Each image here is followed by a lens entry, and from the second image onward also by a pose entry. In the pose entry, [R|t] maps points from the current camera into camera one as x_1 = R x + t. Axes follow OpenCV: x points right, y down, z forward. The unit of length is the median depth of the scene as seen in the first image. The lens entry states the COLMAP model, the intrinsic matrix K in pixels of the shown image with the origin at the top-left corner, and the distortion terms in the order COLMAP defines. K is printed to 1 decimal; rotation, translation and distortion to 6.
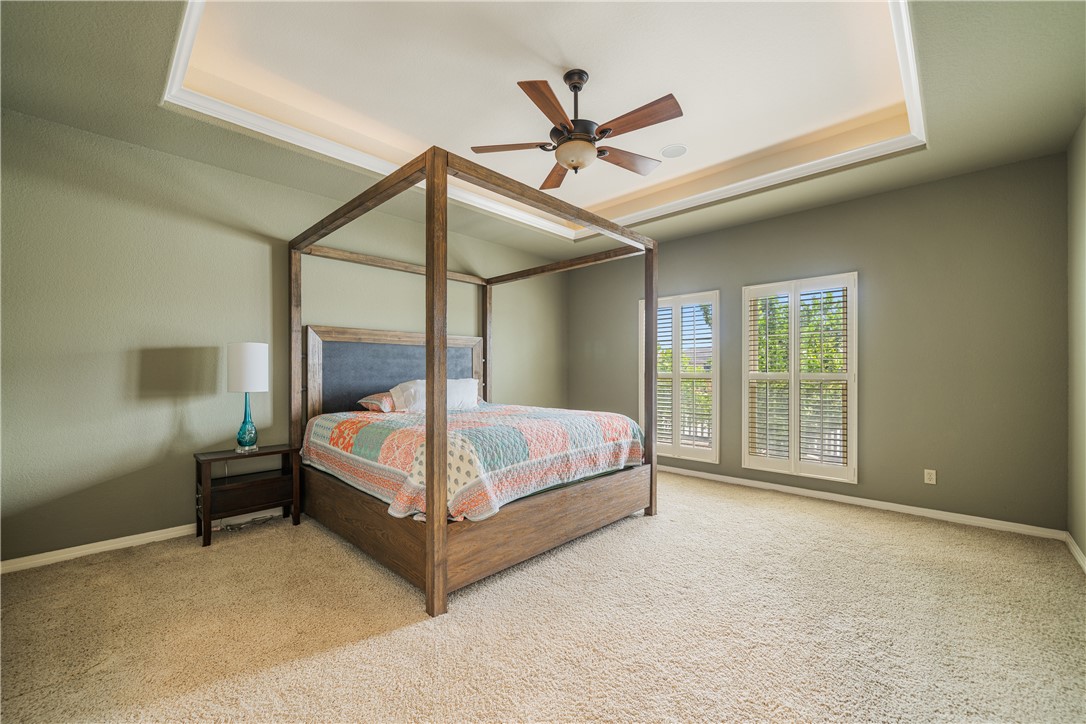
lens RADIAL K [[440.5, 0, 539.6], [0, 440.5, 369.6], [0, 0, 1]] dist [-0.003856, -0.000084]
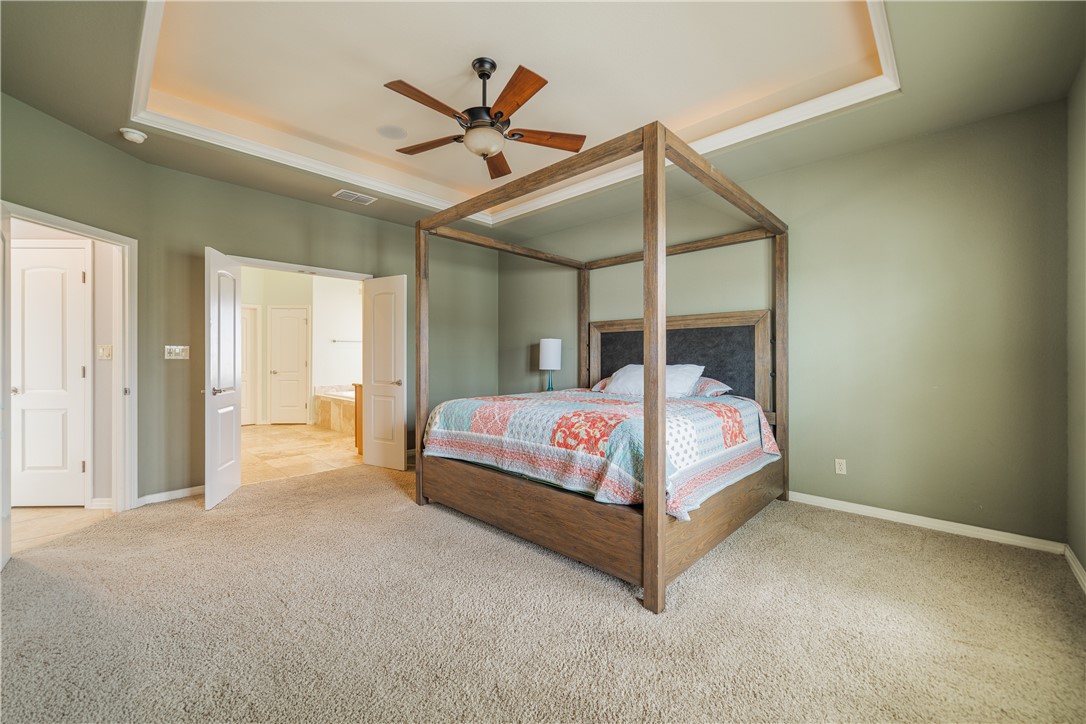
lens RADIAL K [[440.5, 0, 542.1], [0, 440.5, 355.8], [0, 0, 1]] dist [-0.003856, -0.000084]
pose [[-0.001107, -0.000660, -0.999999, 1.022356], [0.000006, 1.000000, -0.000660, 0.002917], [0.999999, -0.000007, -0.001107, 1.060041]]
